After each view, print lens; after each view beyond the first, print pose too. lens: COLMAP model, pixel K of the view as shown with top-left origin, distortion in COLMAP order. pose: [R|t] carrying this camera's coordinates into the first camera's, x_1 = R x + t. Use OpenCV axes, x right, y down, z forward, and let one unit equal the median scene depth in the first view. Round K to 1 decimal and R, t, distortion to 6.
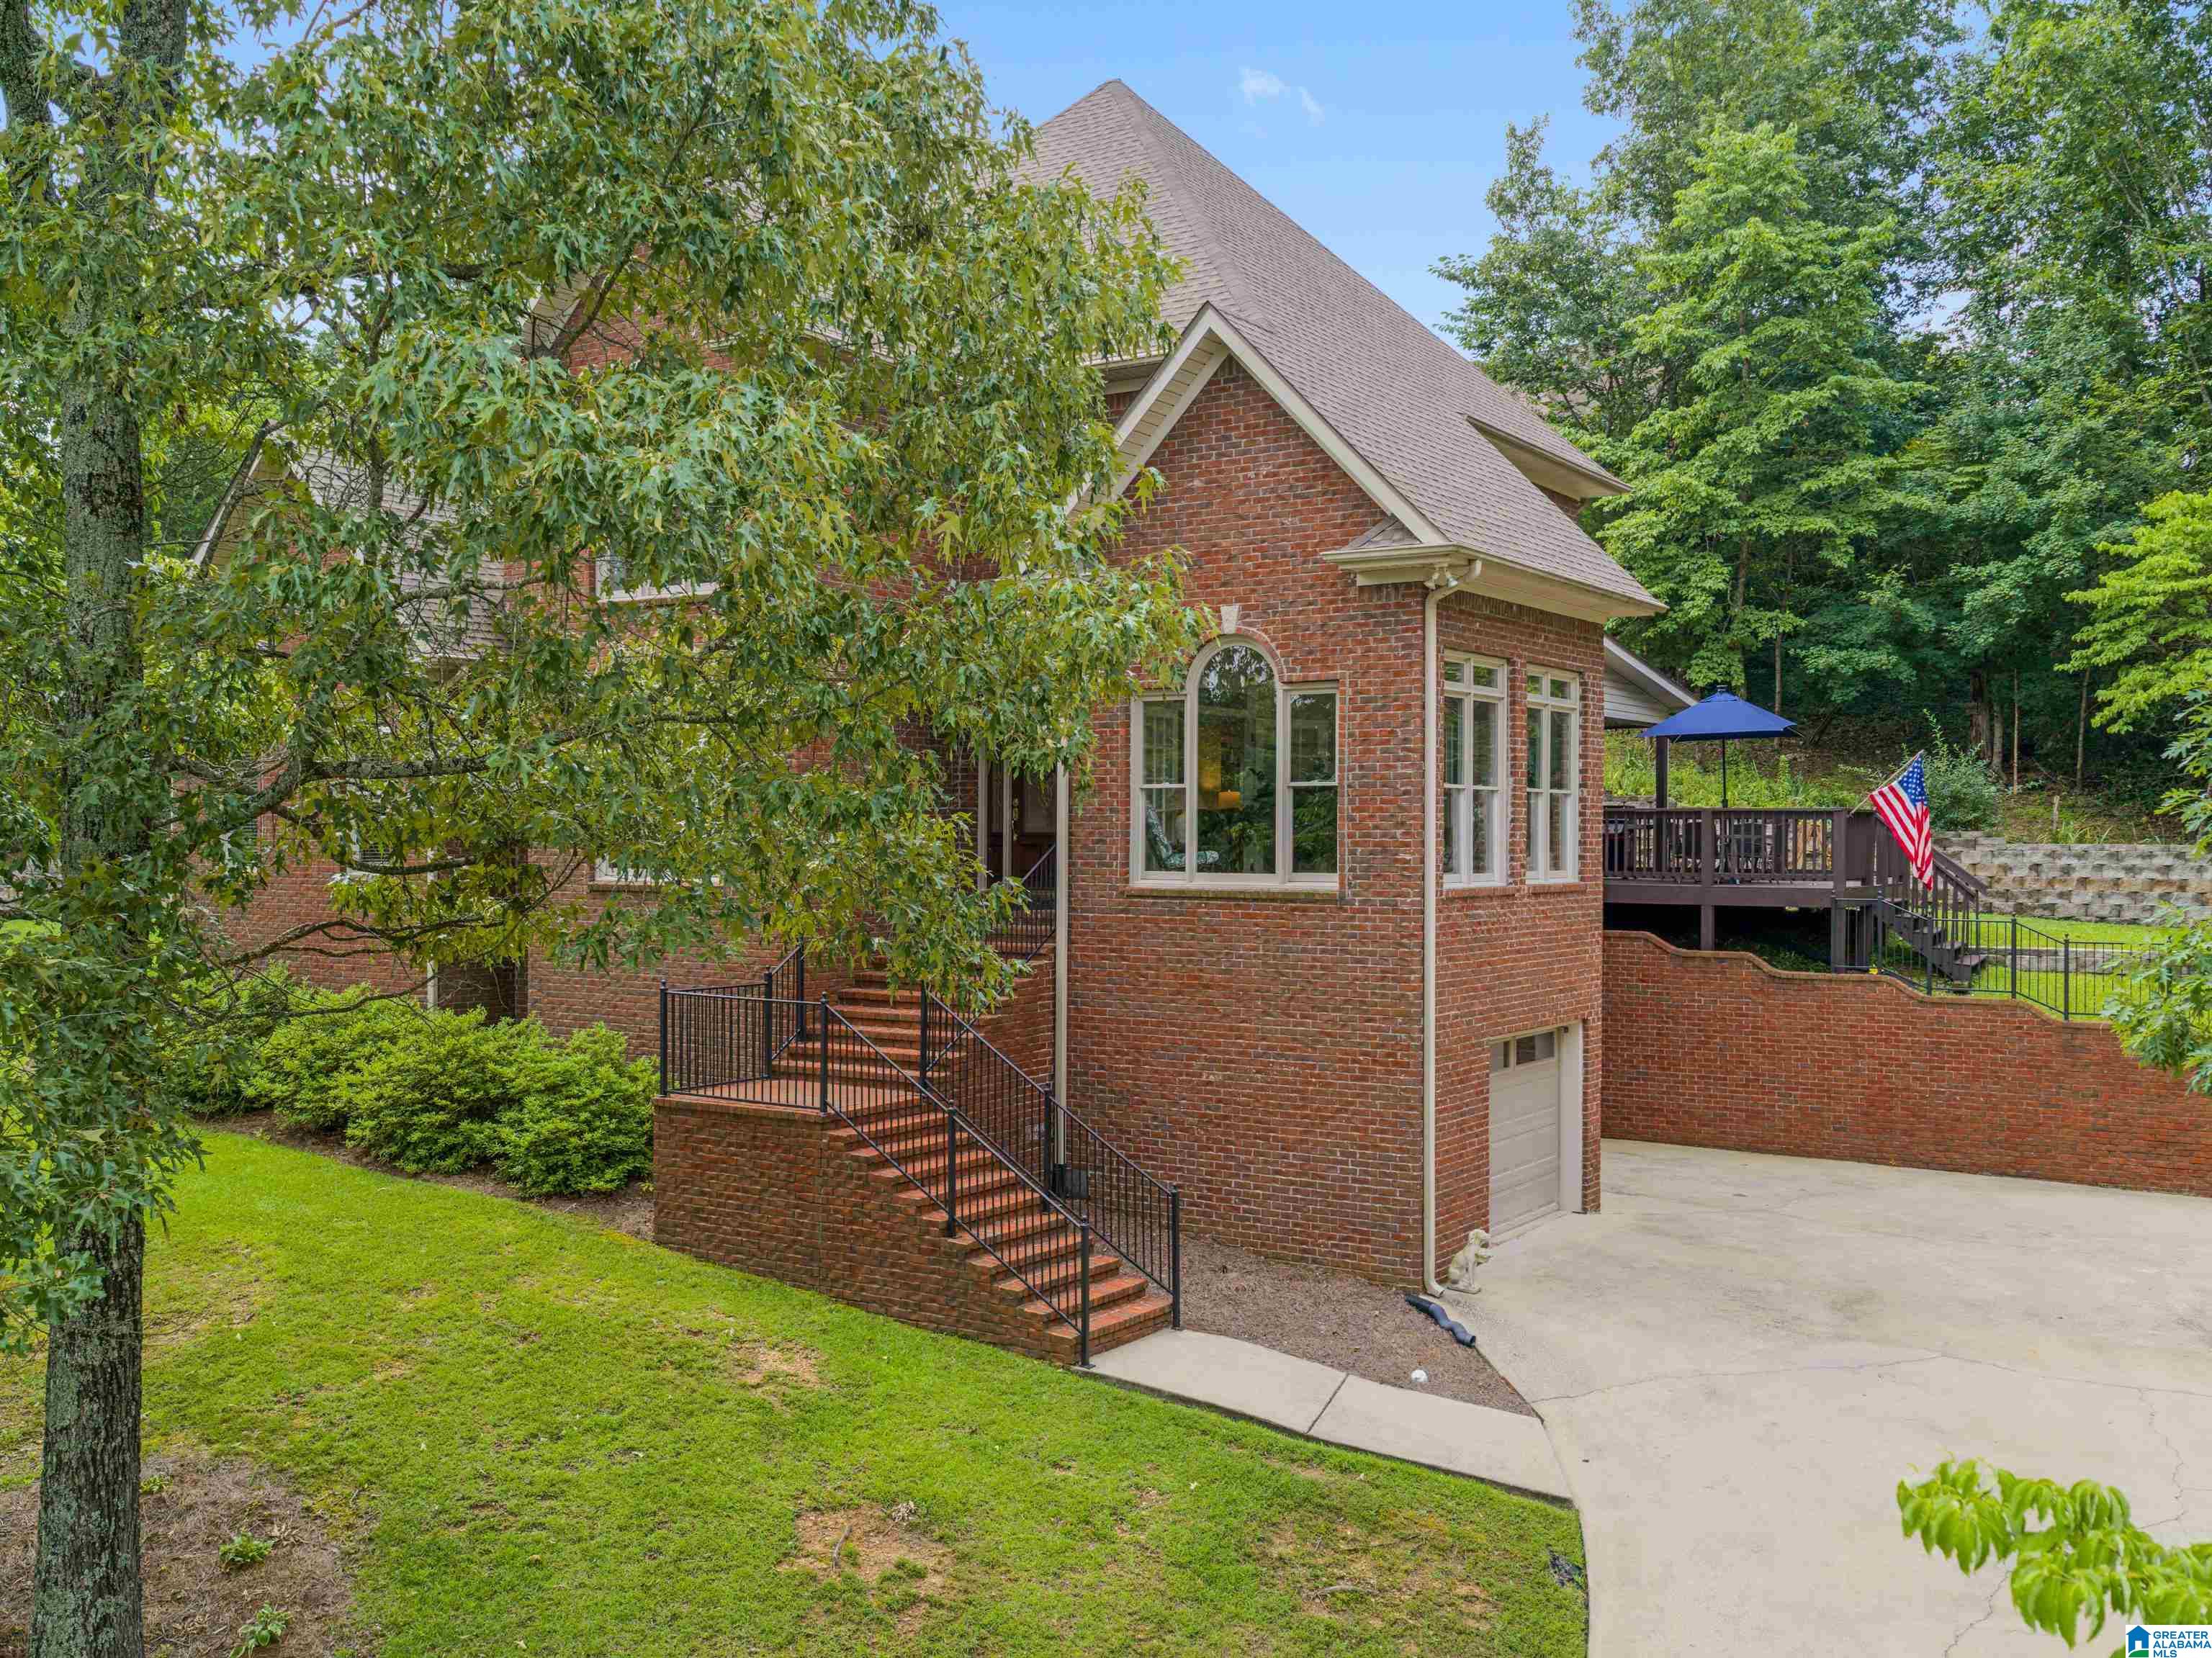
lens RADIAL K [[2144.6, 0, 1106.0], [0, 2144.6, 829.0], [0, 0, 1]] dist [0.017802, -0.027095]
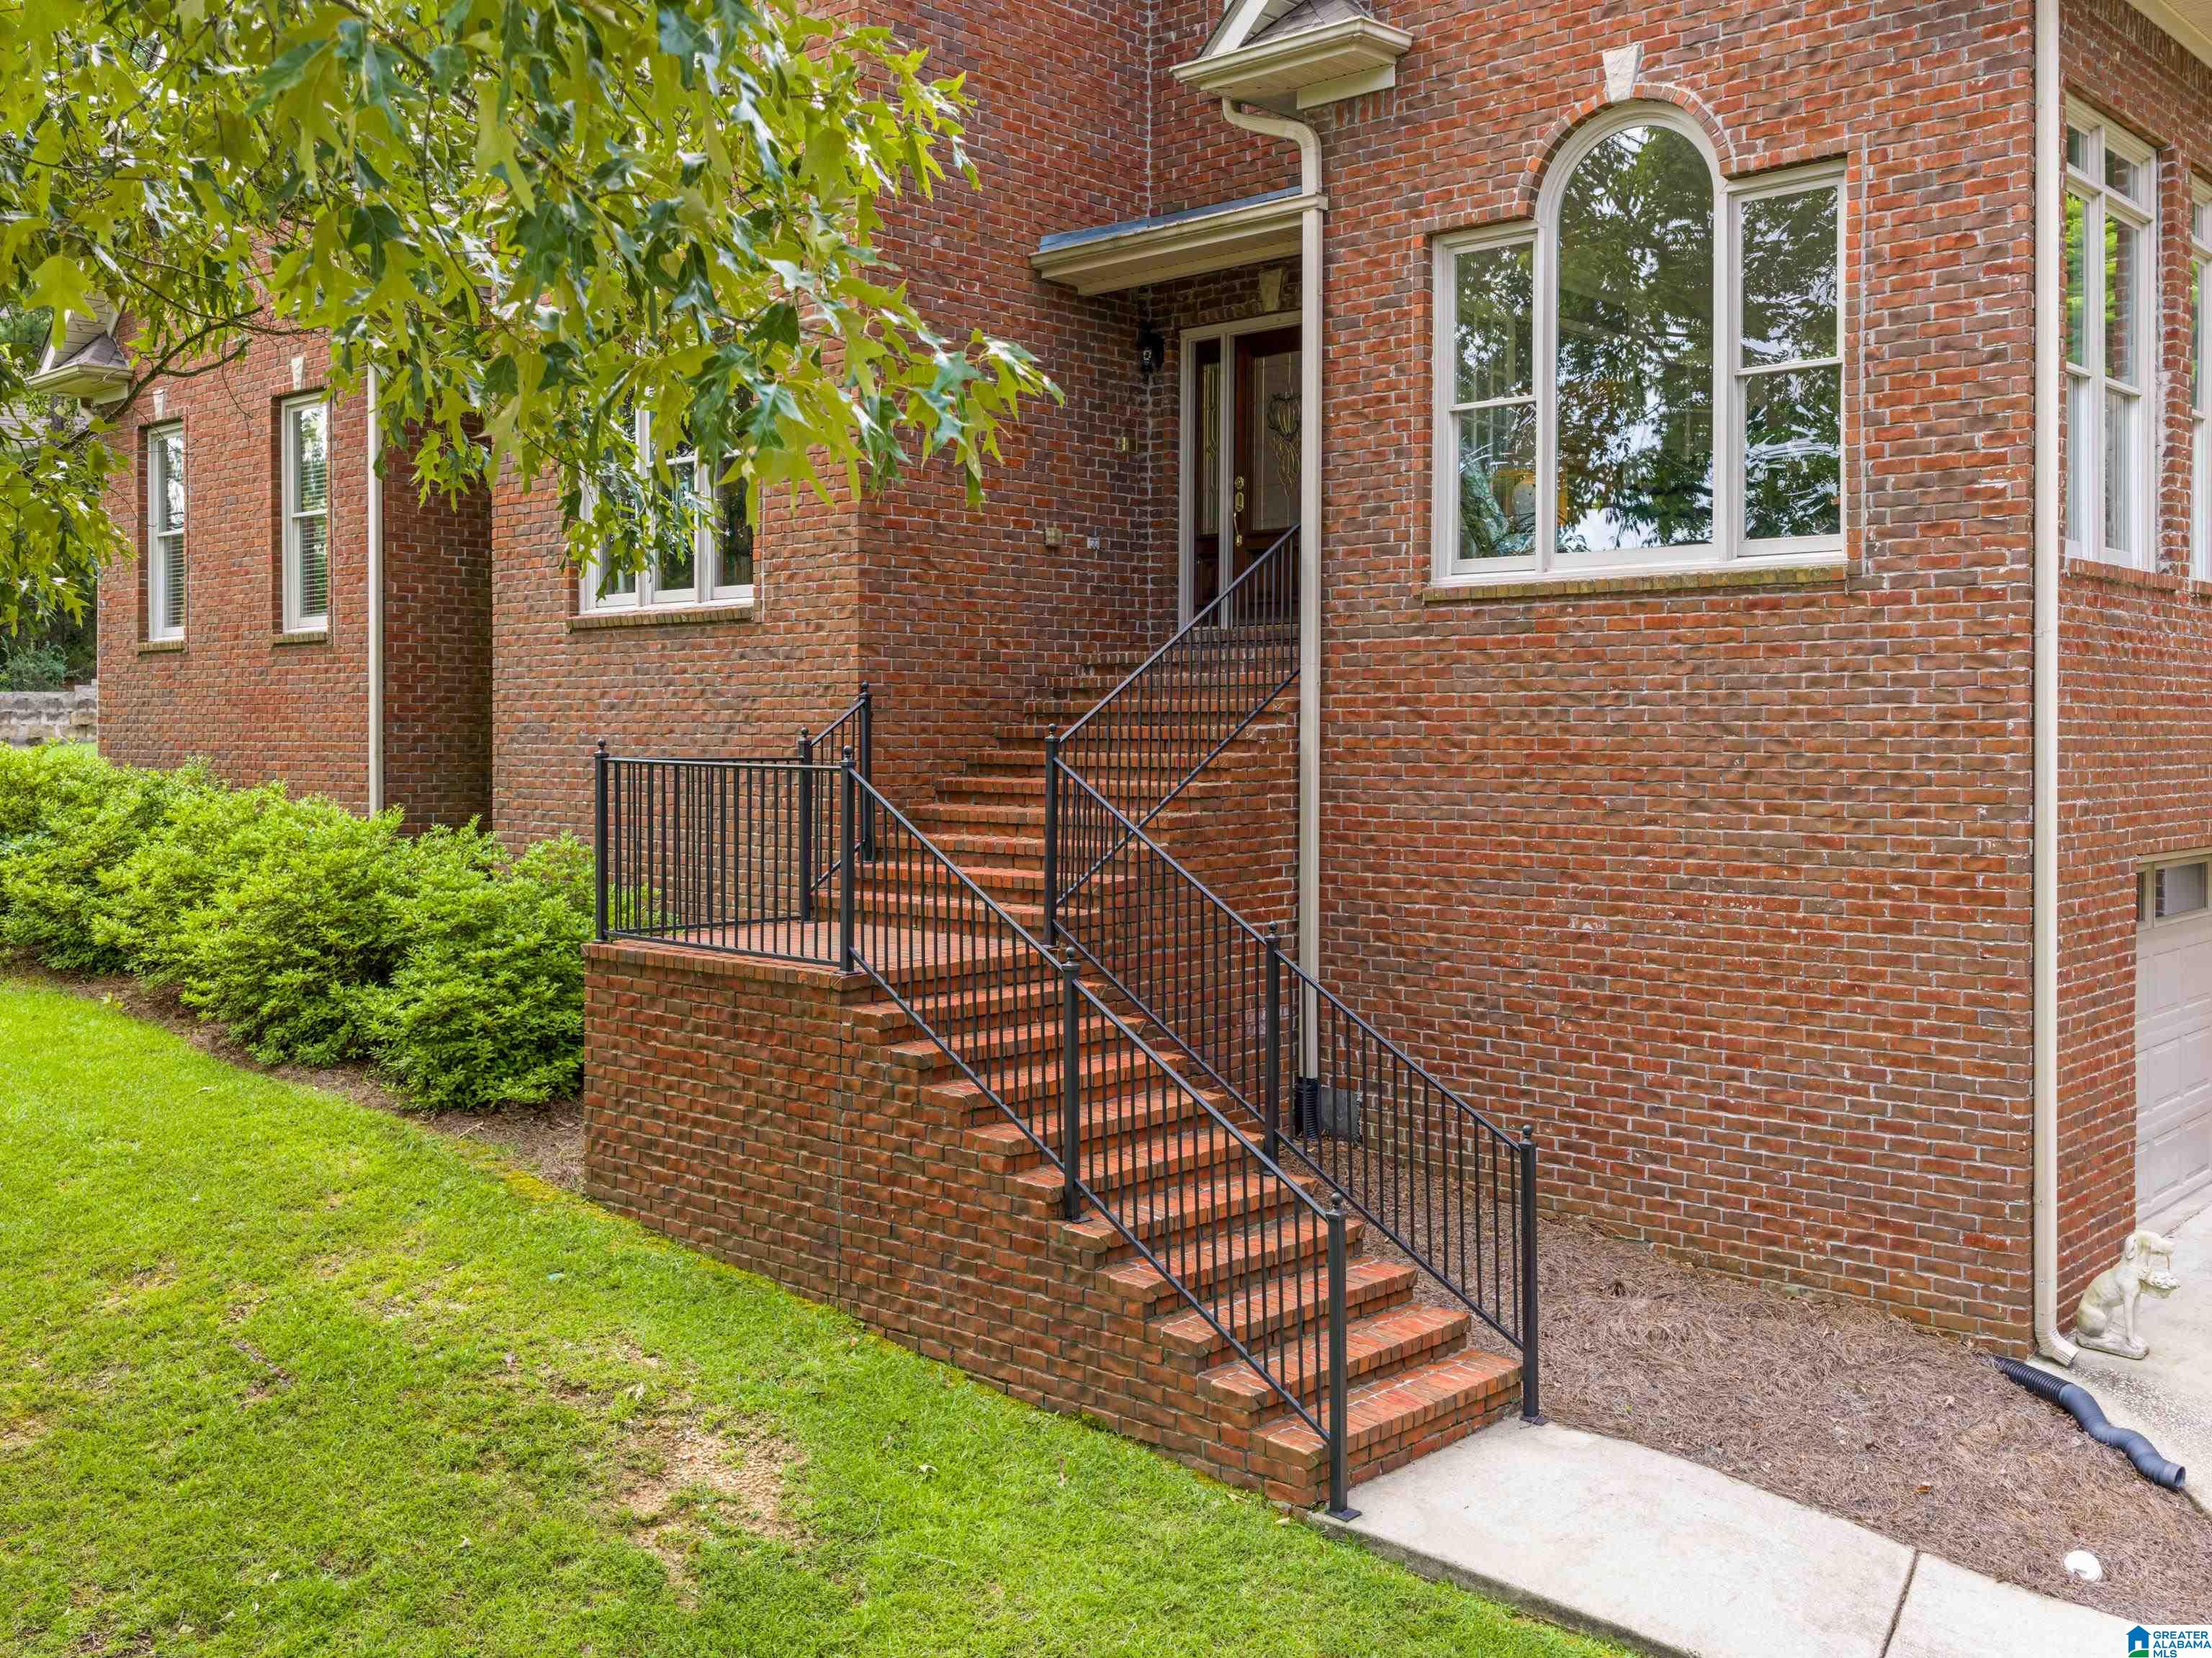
lens RADIAL K [[2159.0, 0, 981.0], [0, 2159.0, 749.1], [0, 0, 1]] dist [0.013378, -0.035828]
pose [[0.981353, -0.002954, -0.192189, 0.004232], [0.004865, 0.999943, 0.009477, 0.067397], [0.192150, -0.010235, 0.981312, 0.450239]]
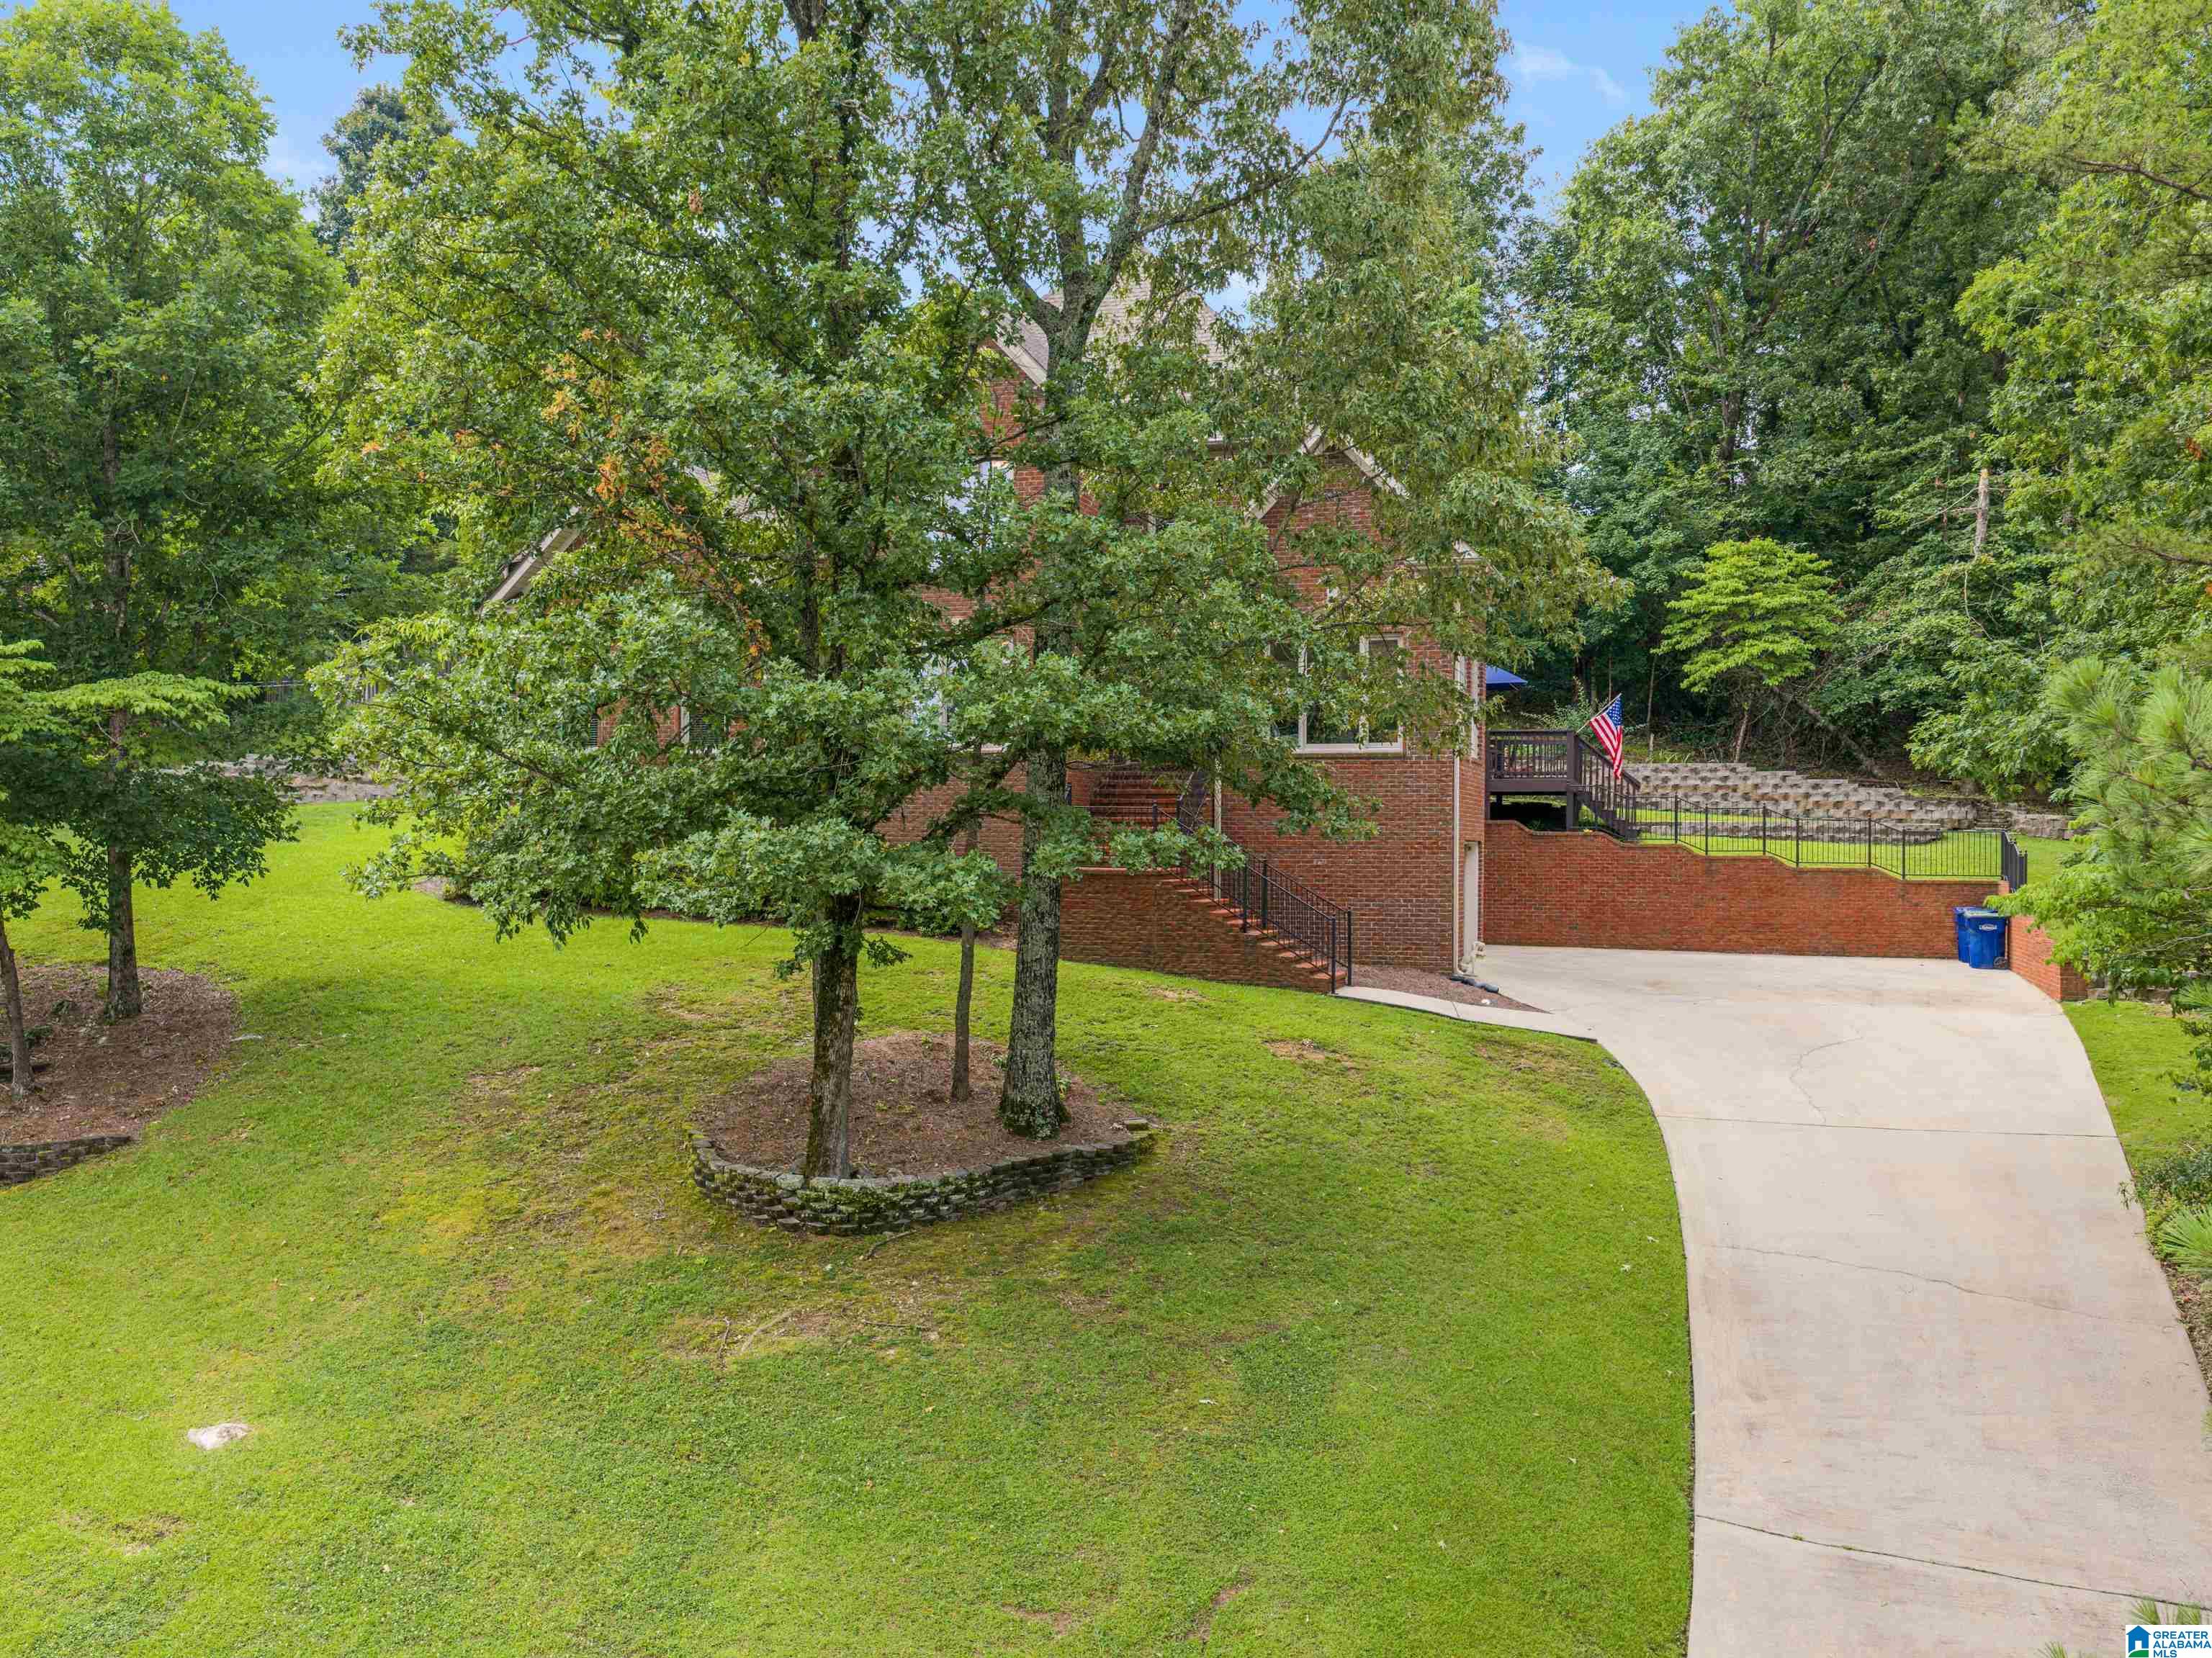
lens RADIAL K [[2144.6, 0, 1106.0], [0, 2144.6, 829.0], [0, 0, 1]] dist [0.017802, -0.027095]
pose [[0.960103, 0.003074, 0.279630, -0.617500], [-0.002466, 0.999994, -0.002524, 0.097314], [-0.279636, 0.001734, 0.960105, -0.623770]]
